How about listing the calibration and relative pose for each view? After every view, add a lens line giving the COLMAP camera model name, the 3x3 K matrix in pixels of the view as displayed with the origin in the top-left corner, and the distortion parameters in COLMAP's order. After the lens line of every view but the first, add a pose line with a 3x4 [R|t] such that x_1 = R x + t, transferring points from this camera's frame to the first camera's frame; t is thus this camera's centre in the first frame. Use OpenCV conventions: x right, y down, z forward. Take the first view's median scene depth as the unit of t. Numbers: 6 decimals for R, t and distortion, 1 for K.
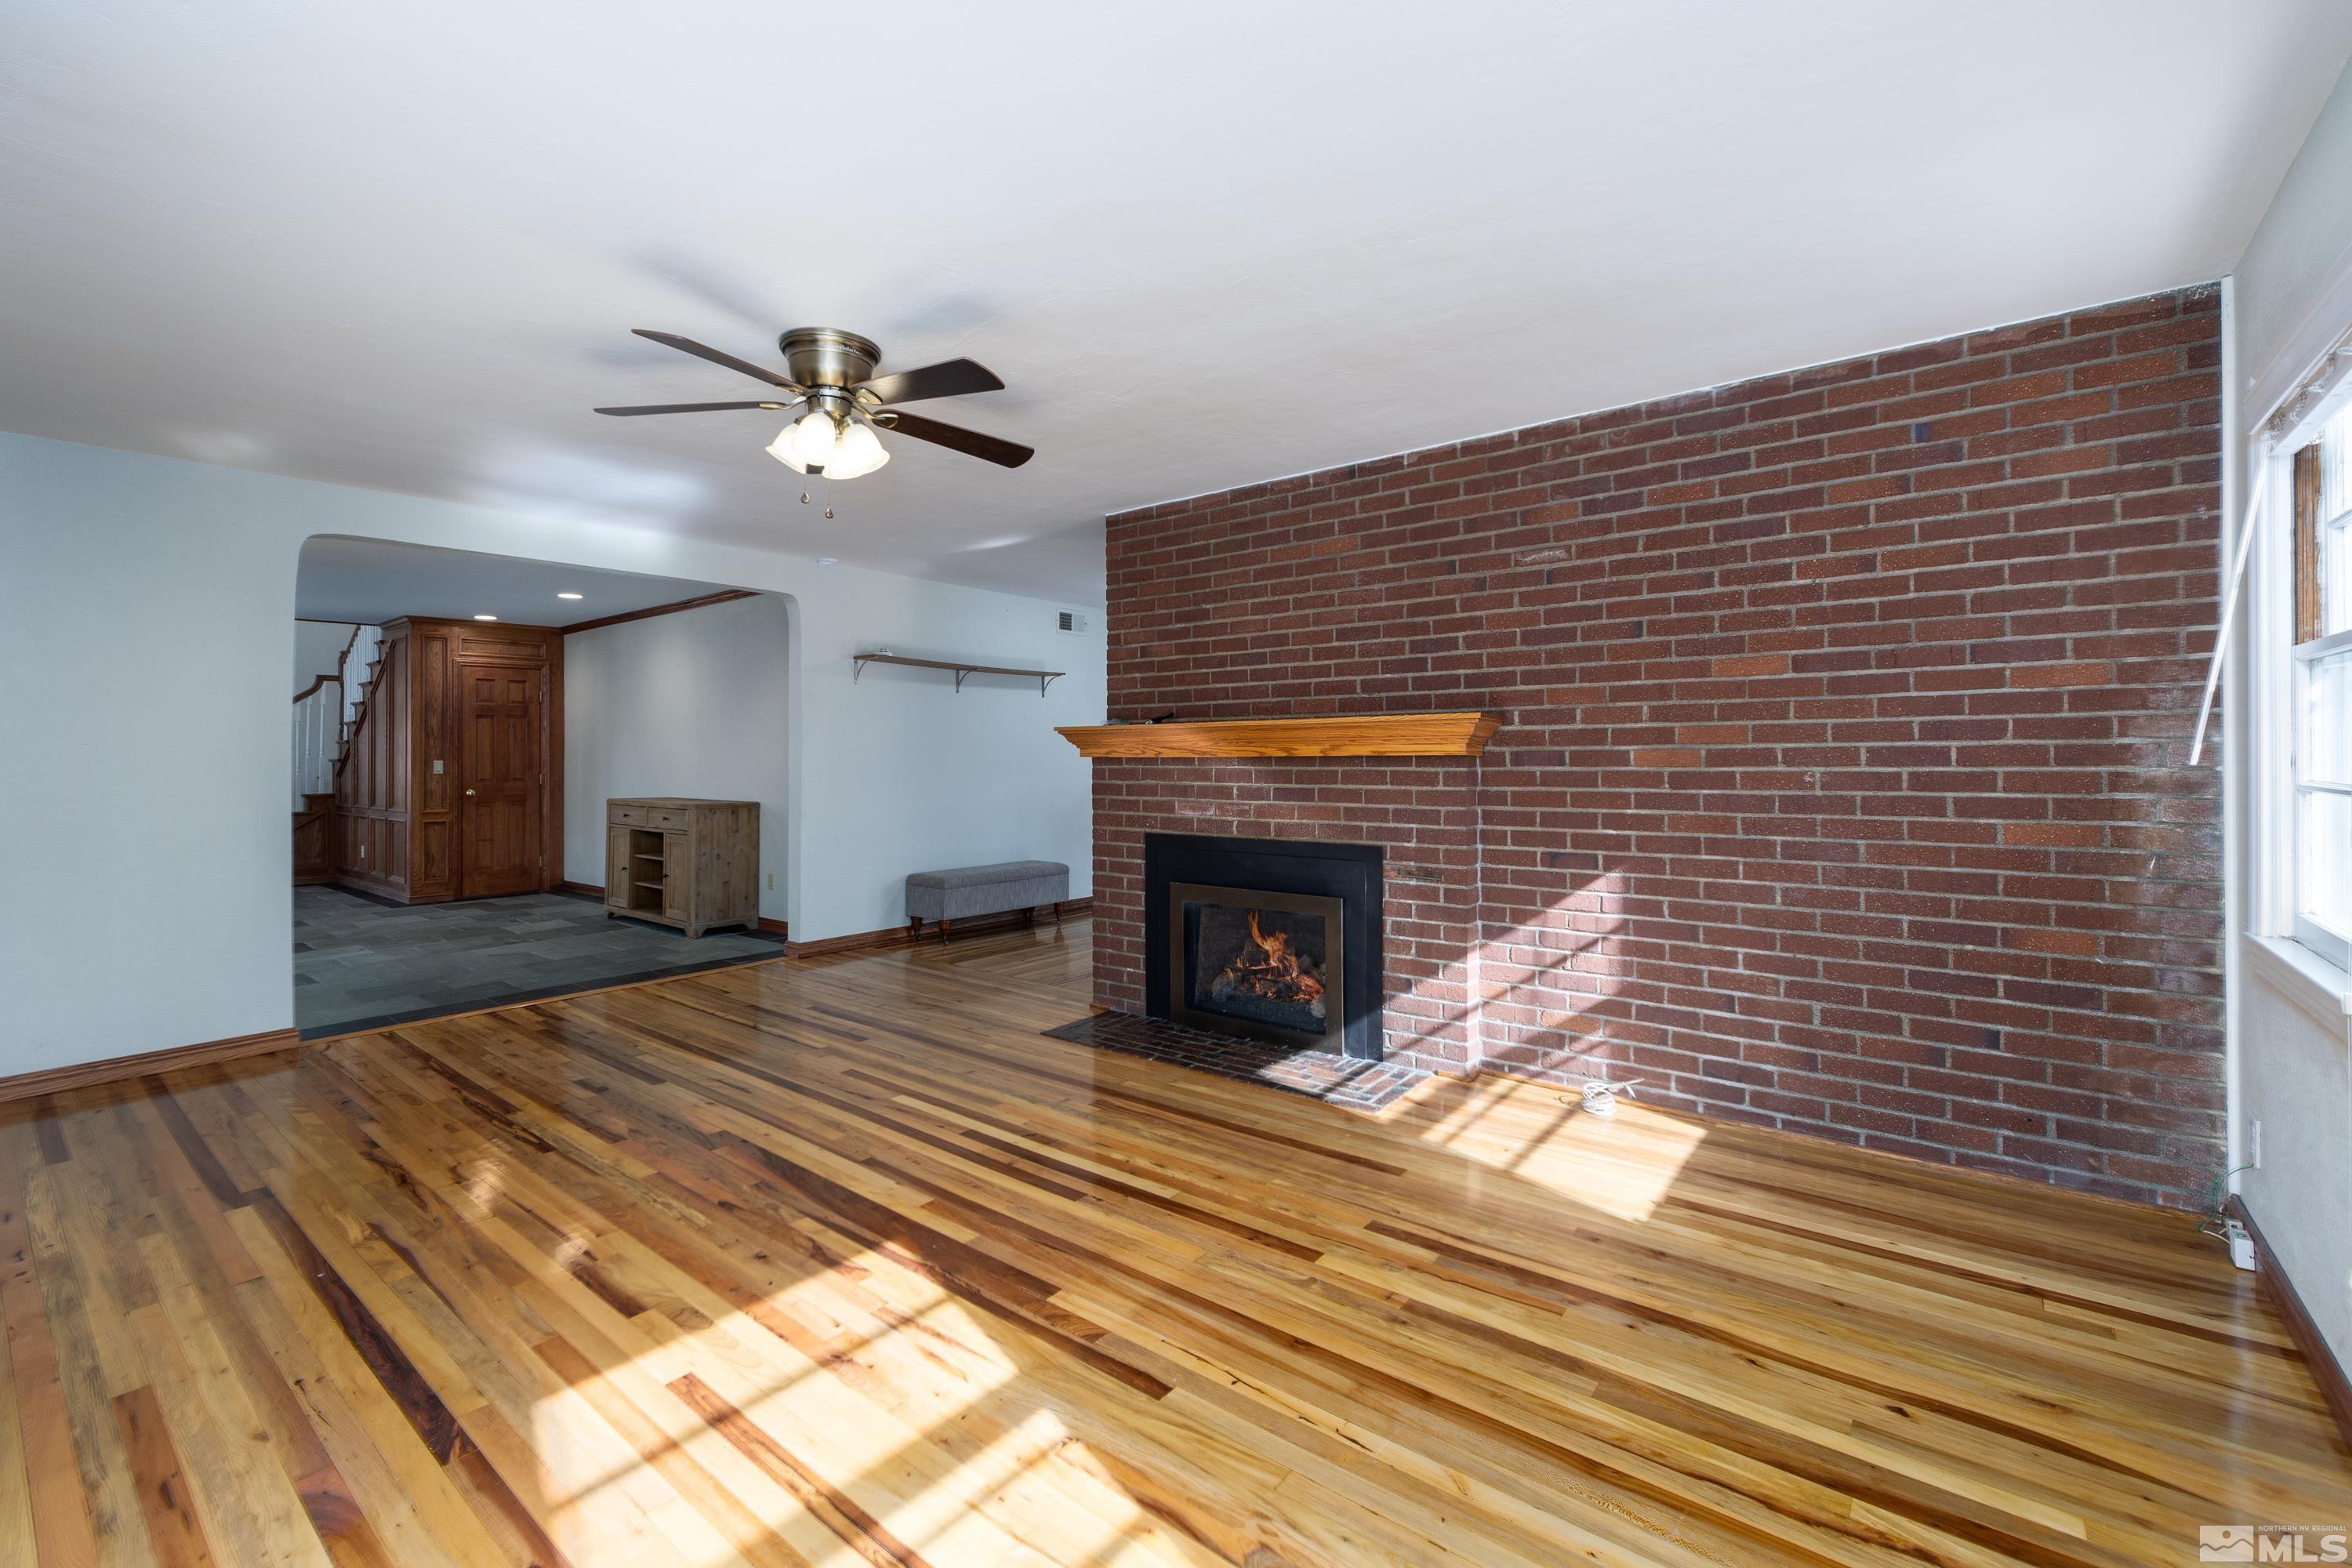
lens RADIAL K [[991.3, 0, 1164.7], [0, 991.3, 739.4], [0, 0, 1]] dist [0.007497, -0.000806]
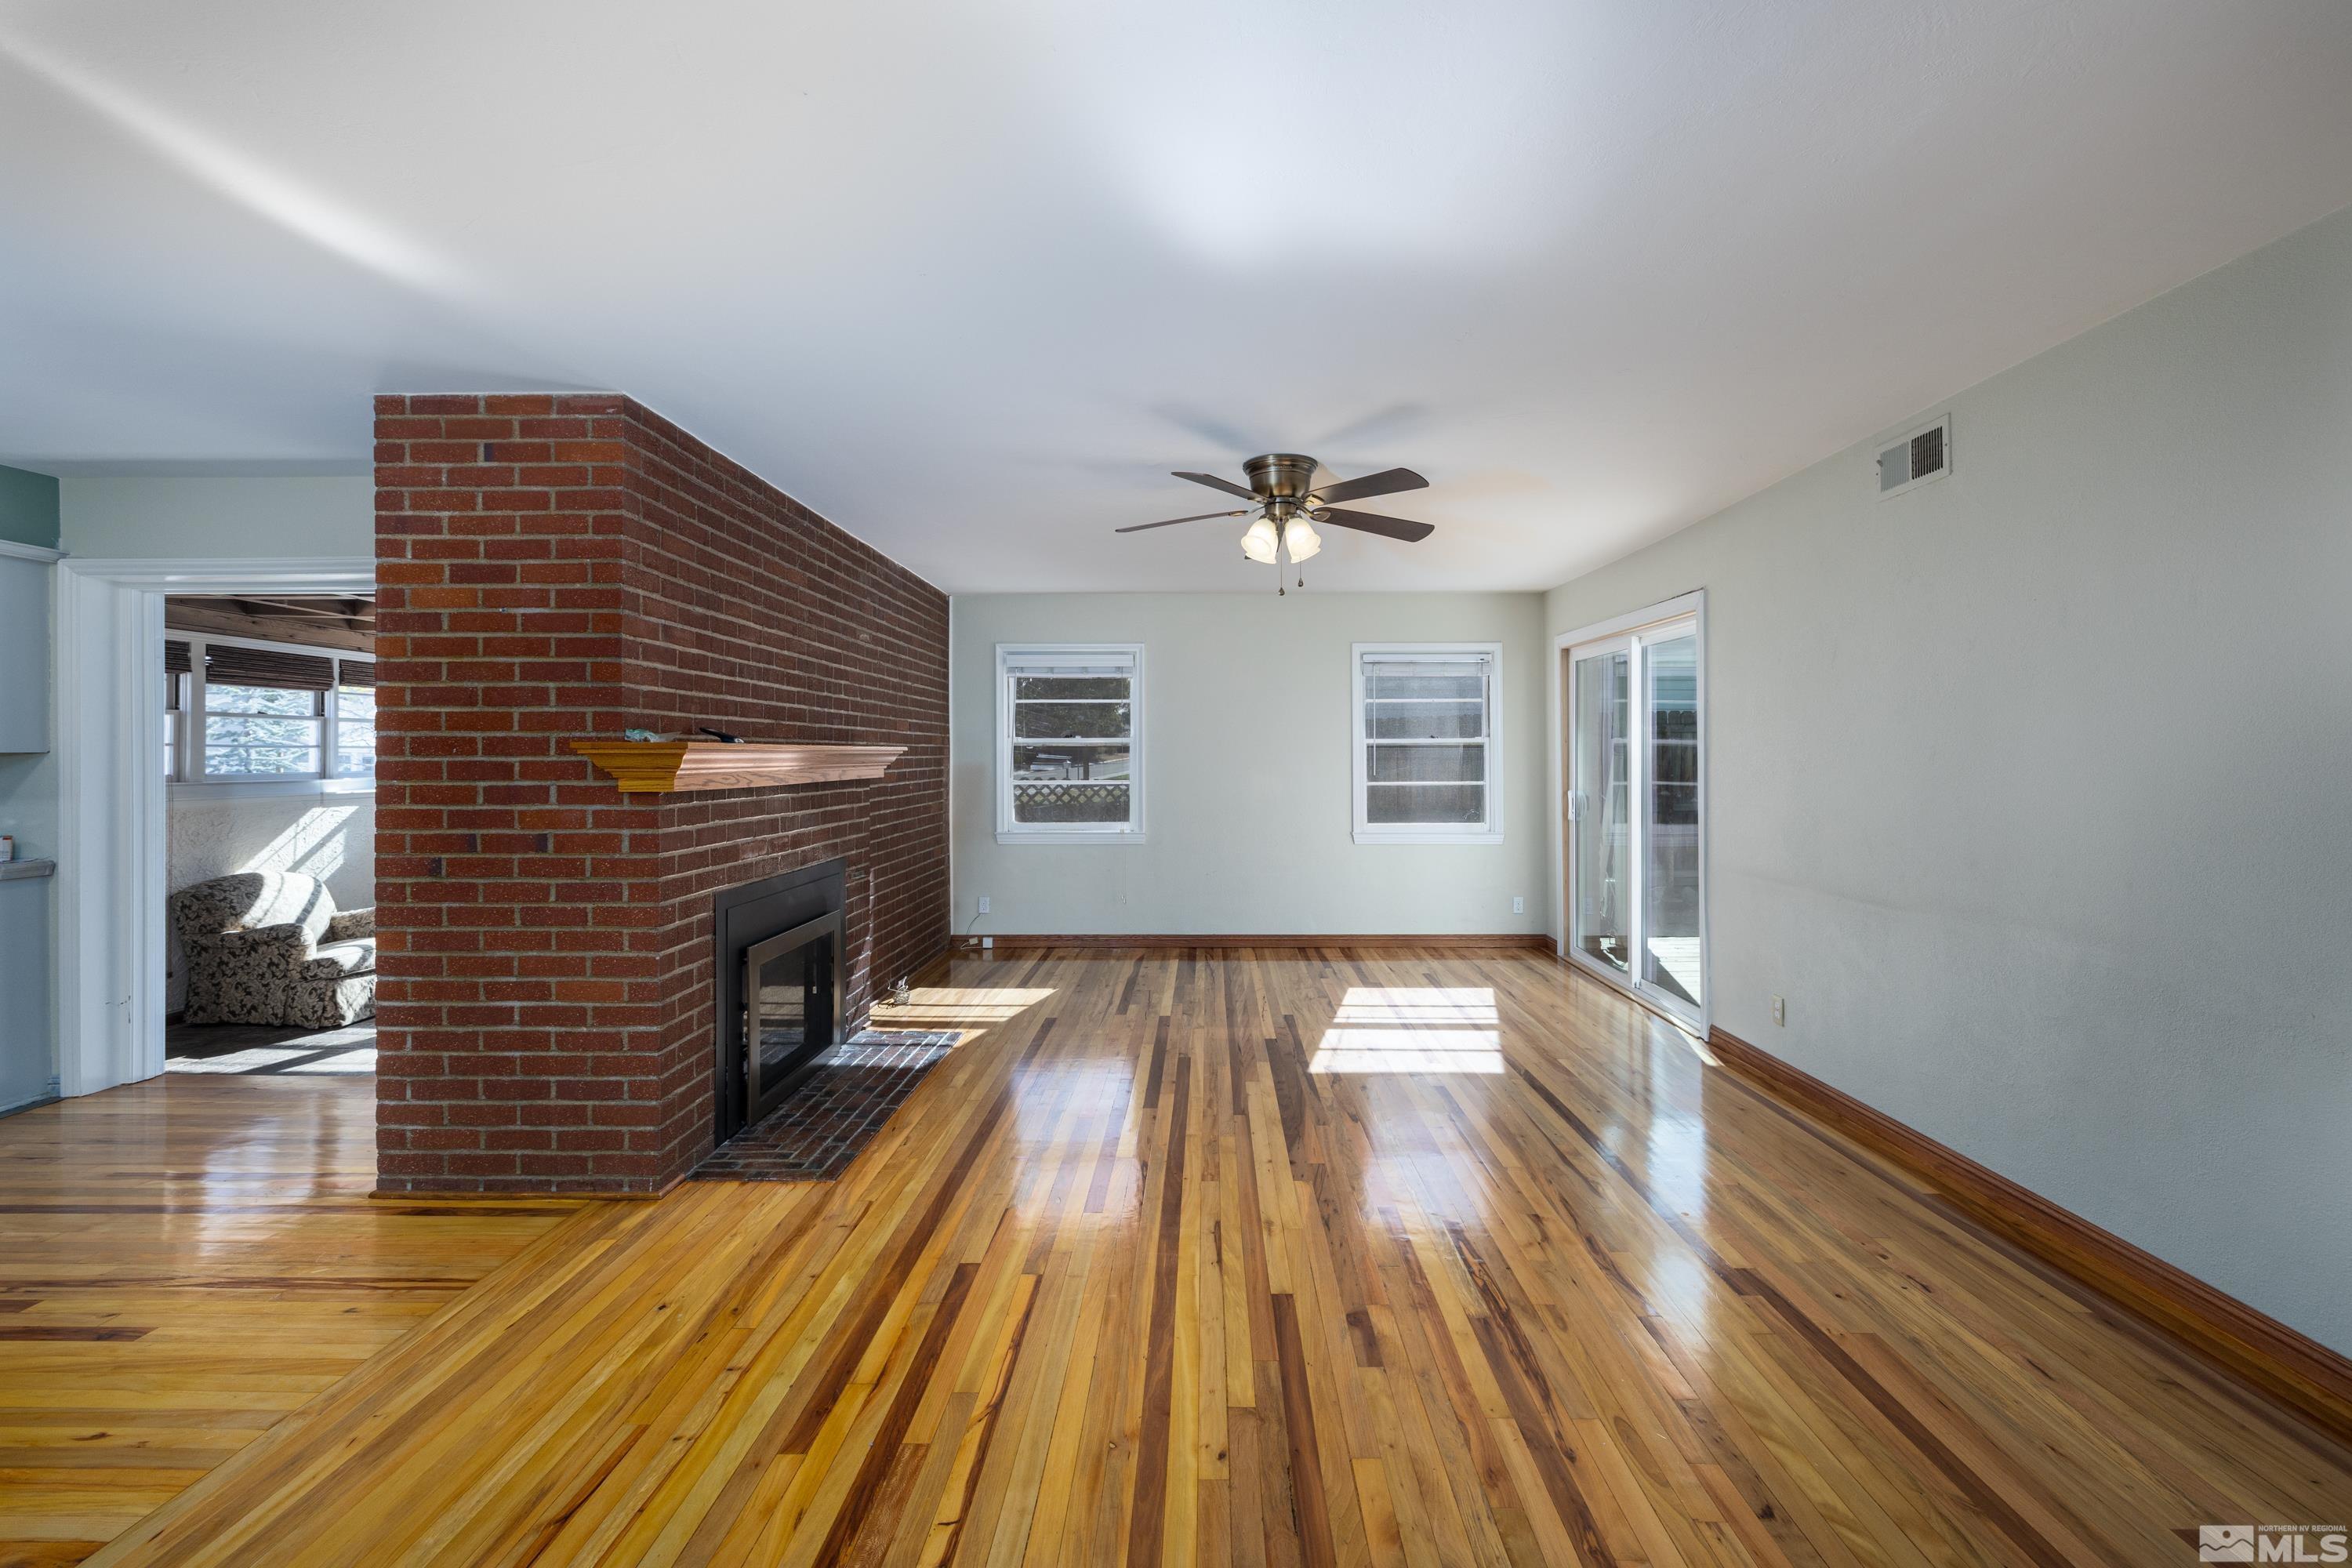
lens RADIAL K [[991.3, 0, 1190.0], [0, 991.3, 750.8], [0, 0, 1]] dist [0.007497, -0.000806]
pose [[-0.613384, 0.014255, 0.789656, -0.430490], [-0.001493, 0.999814, -0.019208, 0.002045], [-0.789783, -0.012961, -0.613249, 0.631993]]
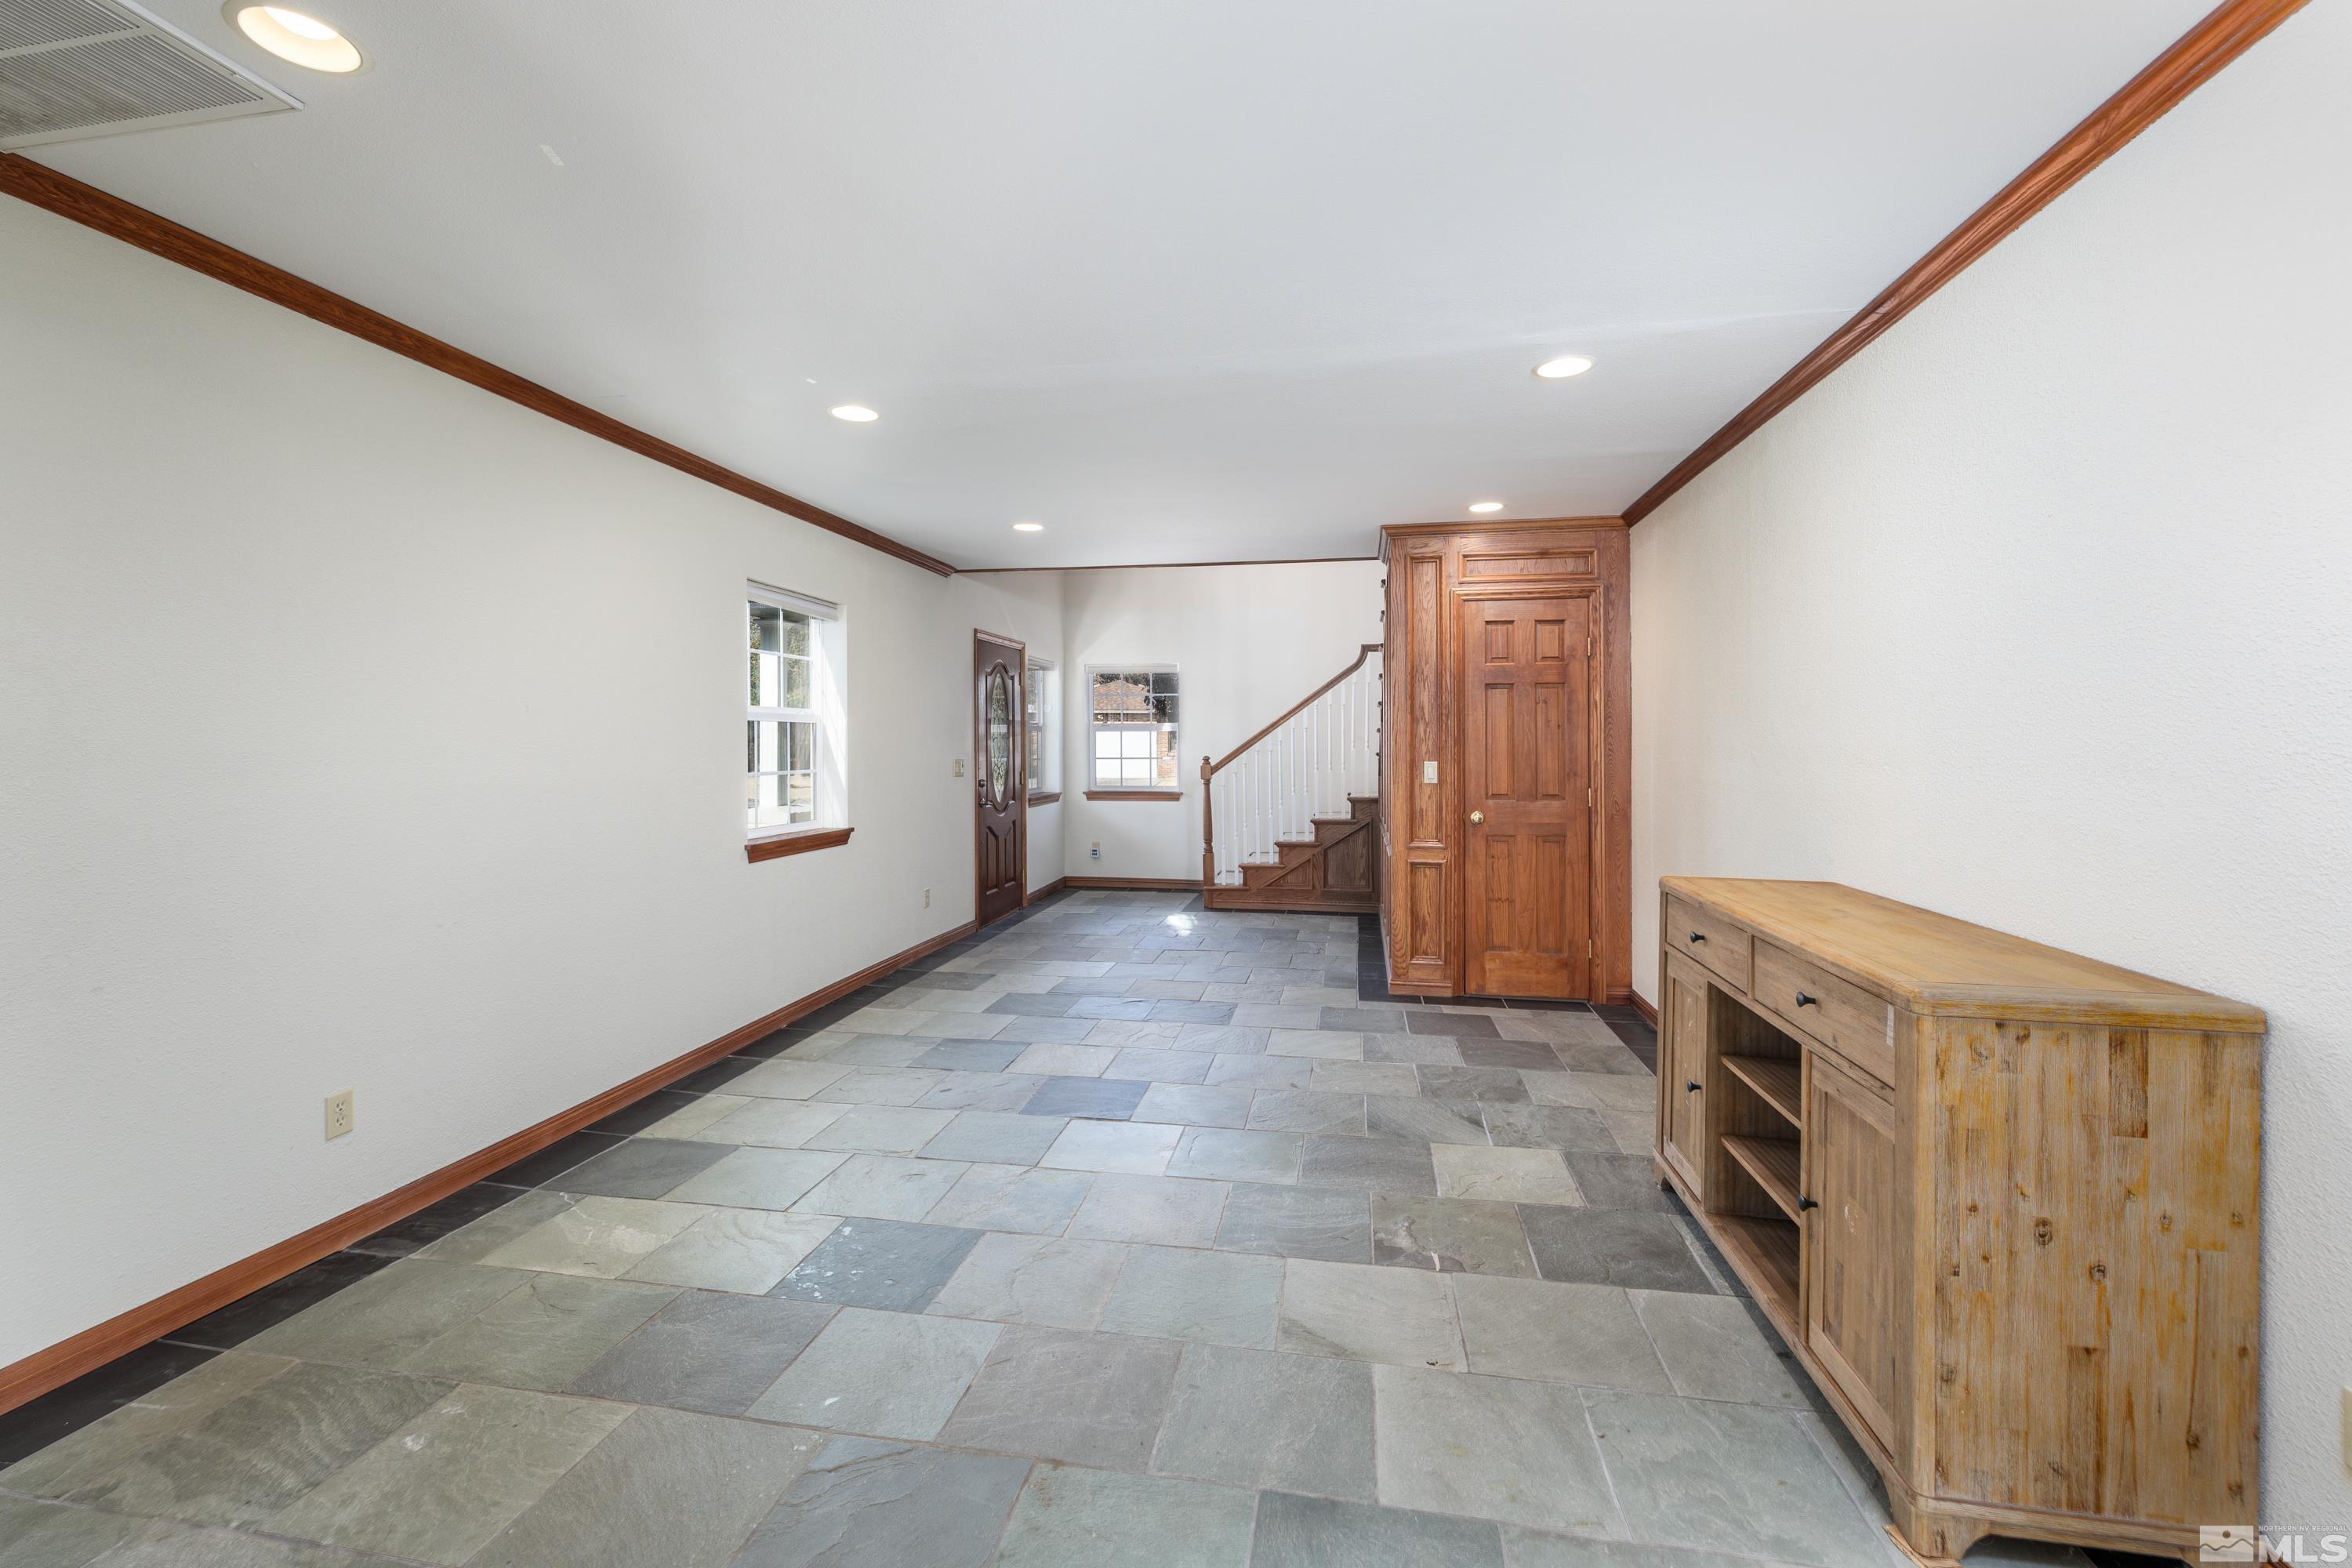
lens RADIAL K [[991.3, 0, 1161.2], [0, 991.3, 742.1], [0, 0, 1]] dist [0.007497, -0.000806]
pose [[0.470992, 0.008716, -0.882094, -0.273686], [0.006273, 0.999893, 0.013230, 0.000605], [0.882115, -0.011764, 0.470887, 0.568712]]
